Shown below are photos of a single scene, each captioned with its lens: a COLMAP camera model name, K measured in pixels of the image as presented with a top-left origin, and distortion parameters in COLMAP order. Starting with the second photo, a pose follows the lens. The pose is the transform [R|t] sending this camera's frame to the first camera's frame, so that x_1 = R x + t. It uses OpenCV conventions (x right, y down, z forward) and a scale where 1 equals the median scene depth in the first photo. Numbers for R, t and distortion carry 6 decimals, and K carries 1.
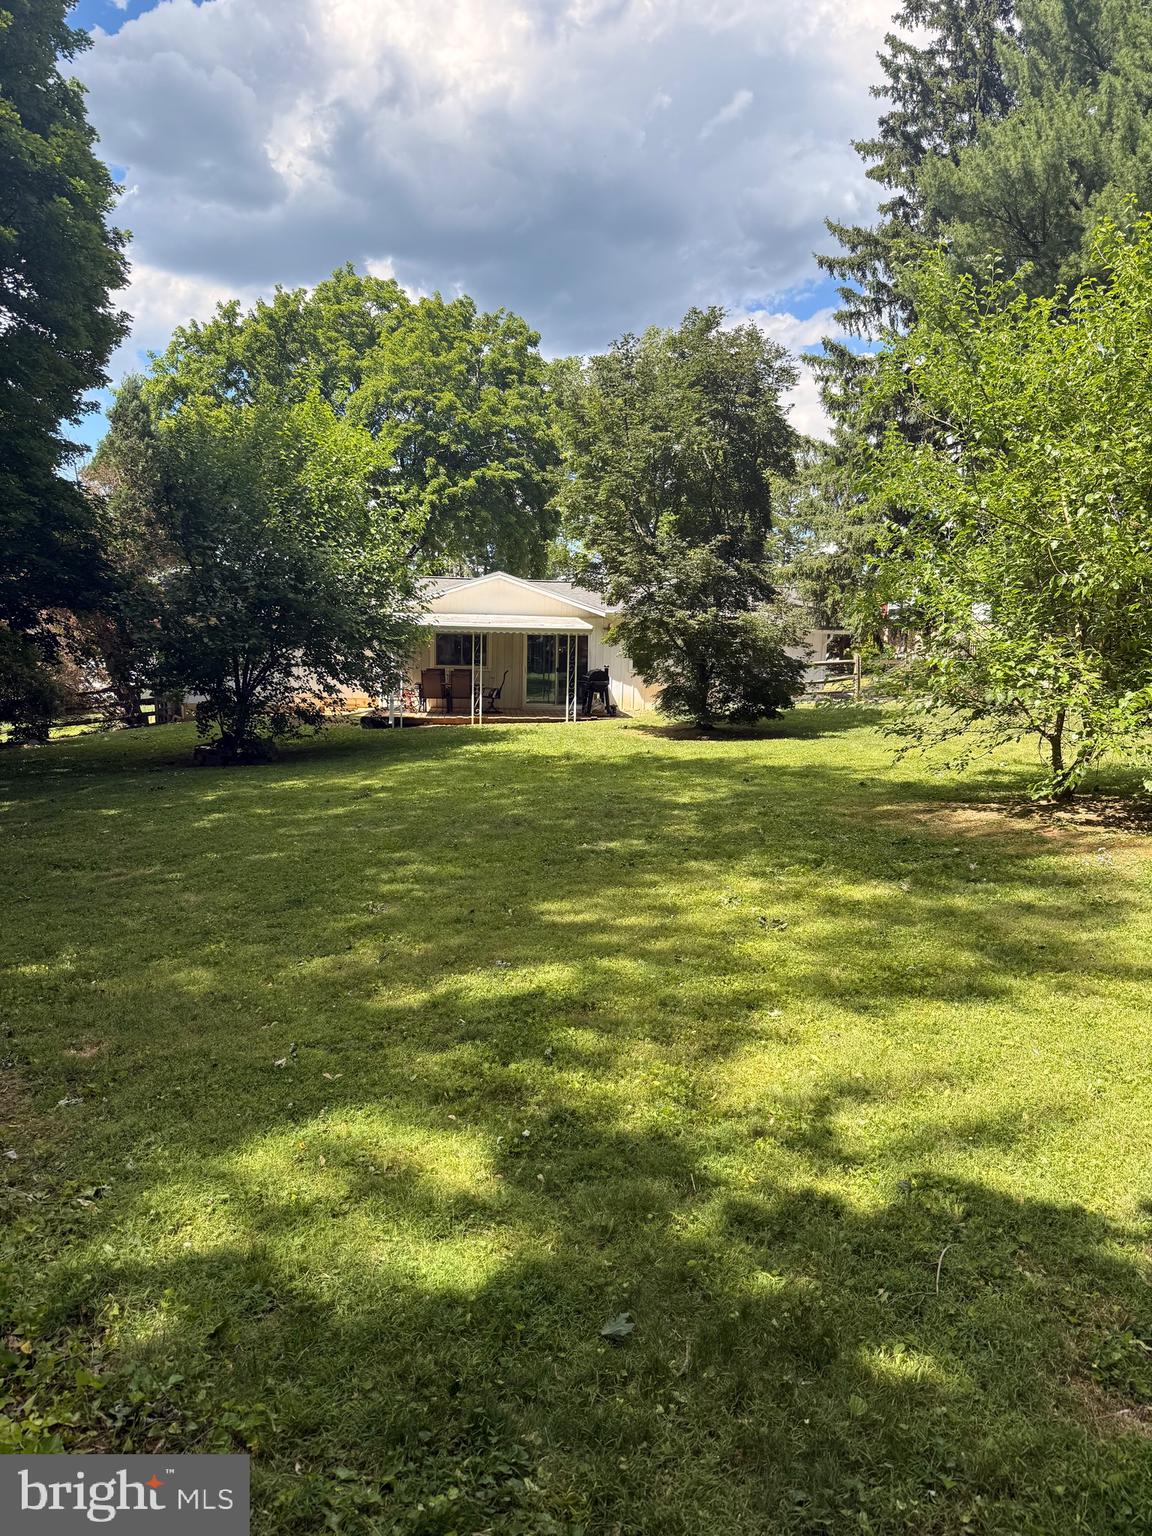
lens RADIAL K [[1078.5, 0, 576.0], [0, 1078.5, 768.0], [0, 0, 1]] dist [0.159889, -0.201976]
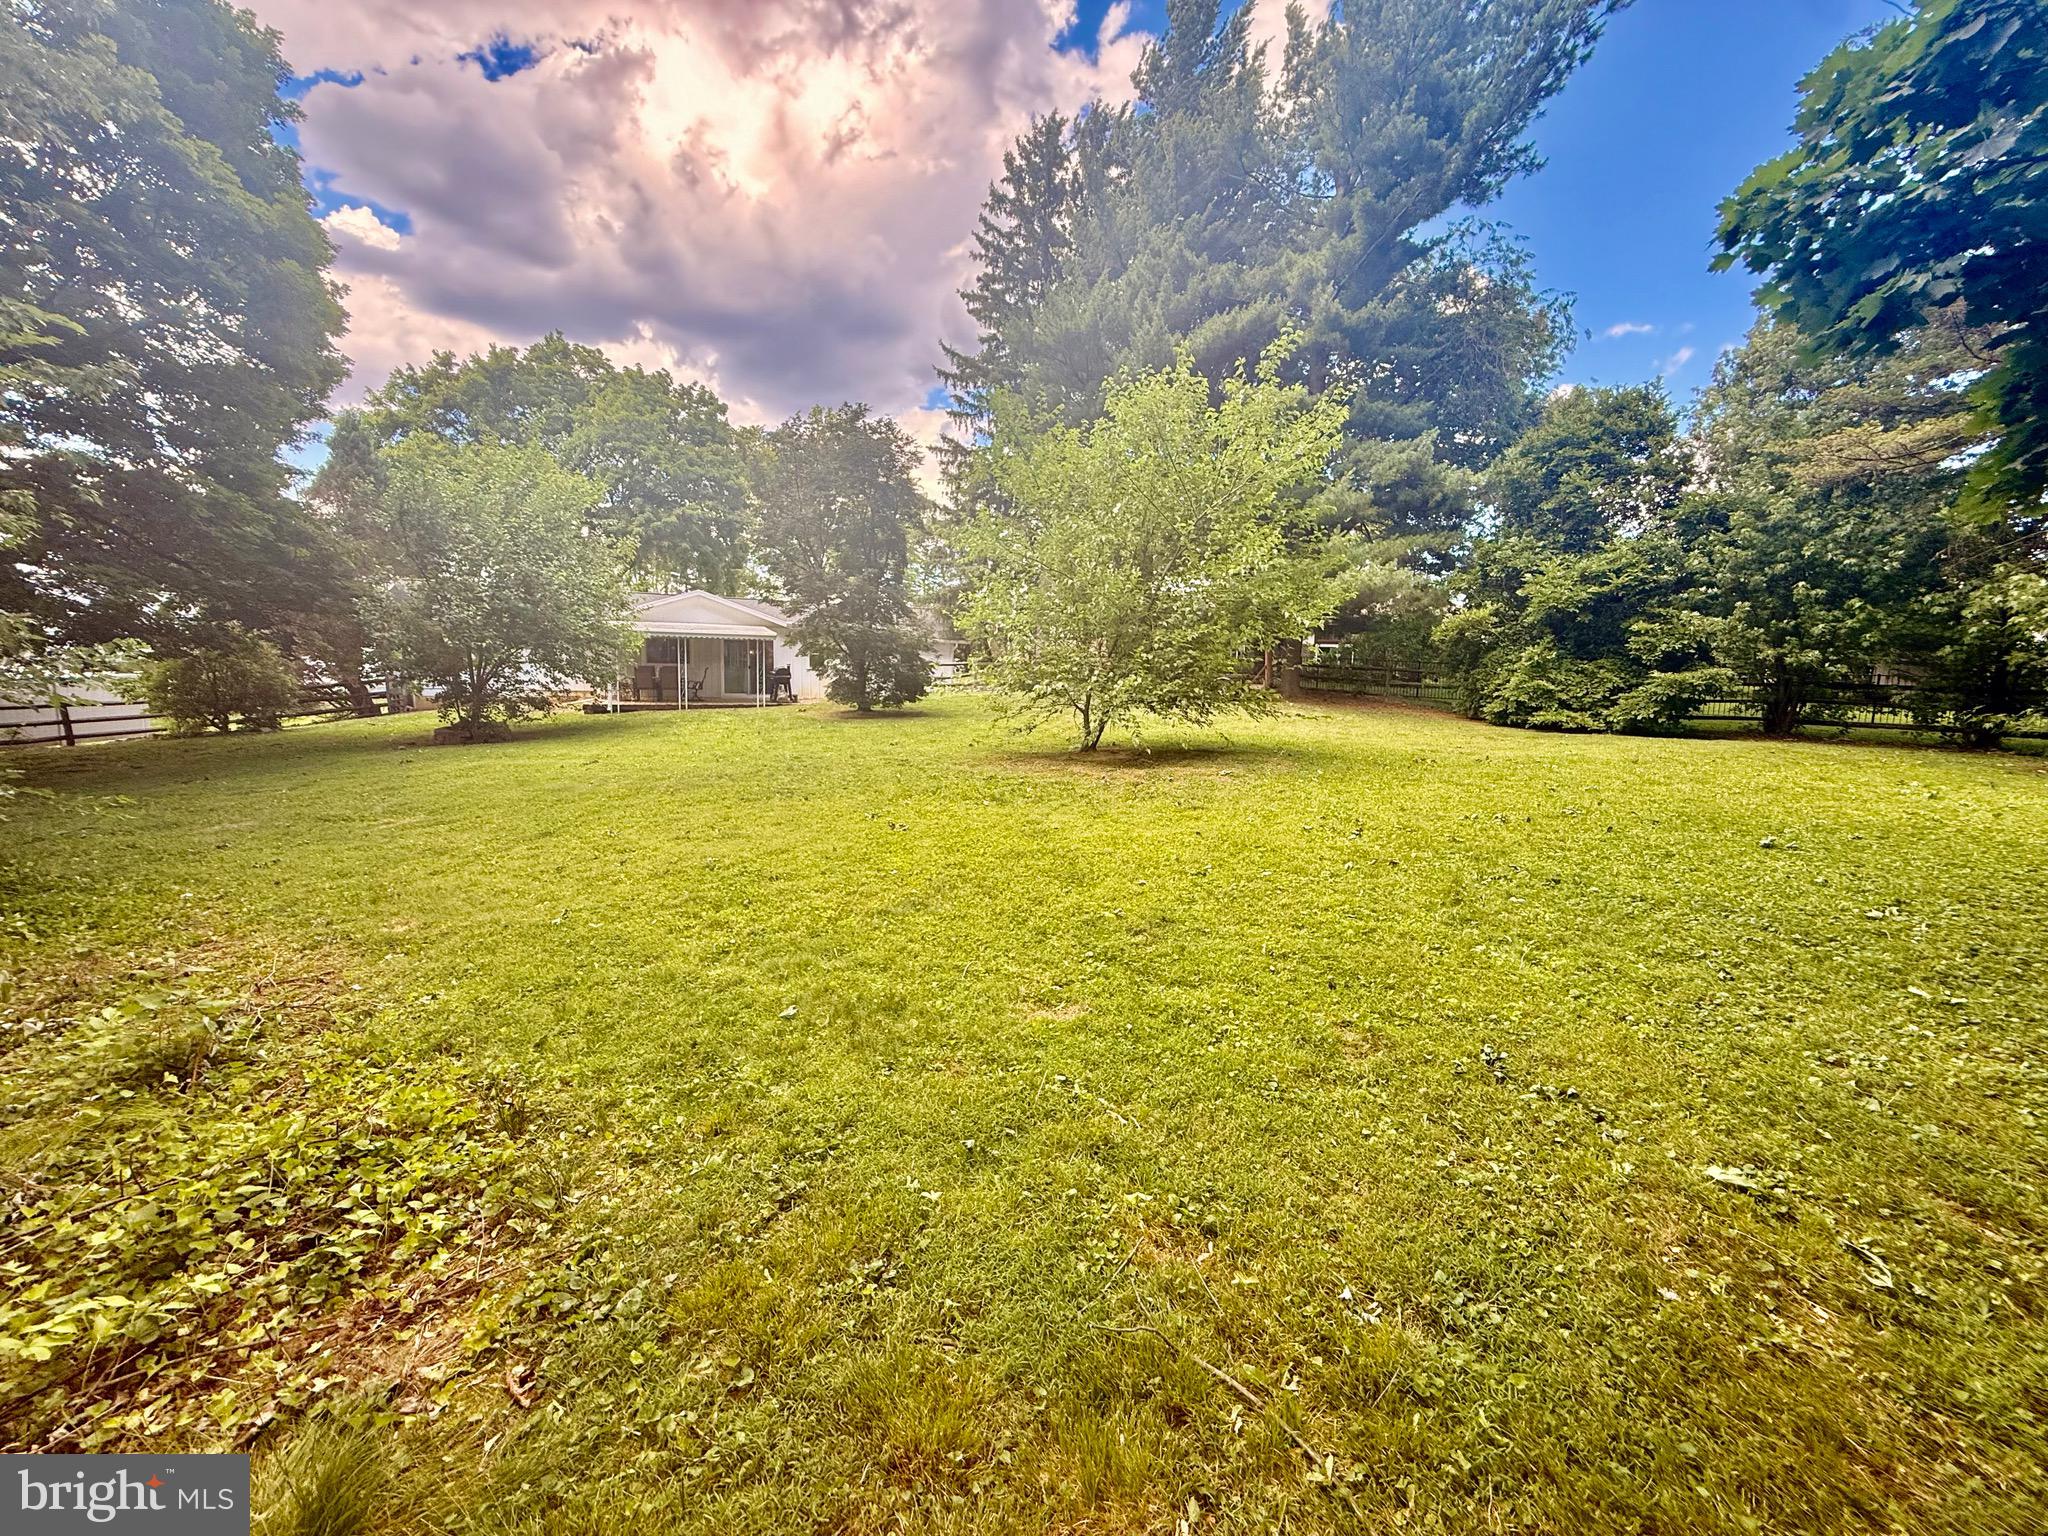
lens RADIAL K [[914.9, 0, 1018.0], [0, 914.9, 771.4], [0, 0, 1]] dist [0.032815, -0.000229]
pose [[0.965330, -0.023965, 0.259931, 0.004932], [0.021210, 0.999685, 0.013399, 0.025828], [-0.260171, -0.007422, 0.965534, -0.144569]]
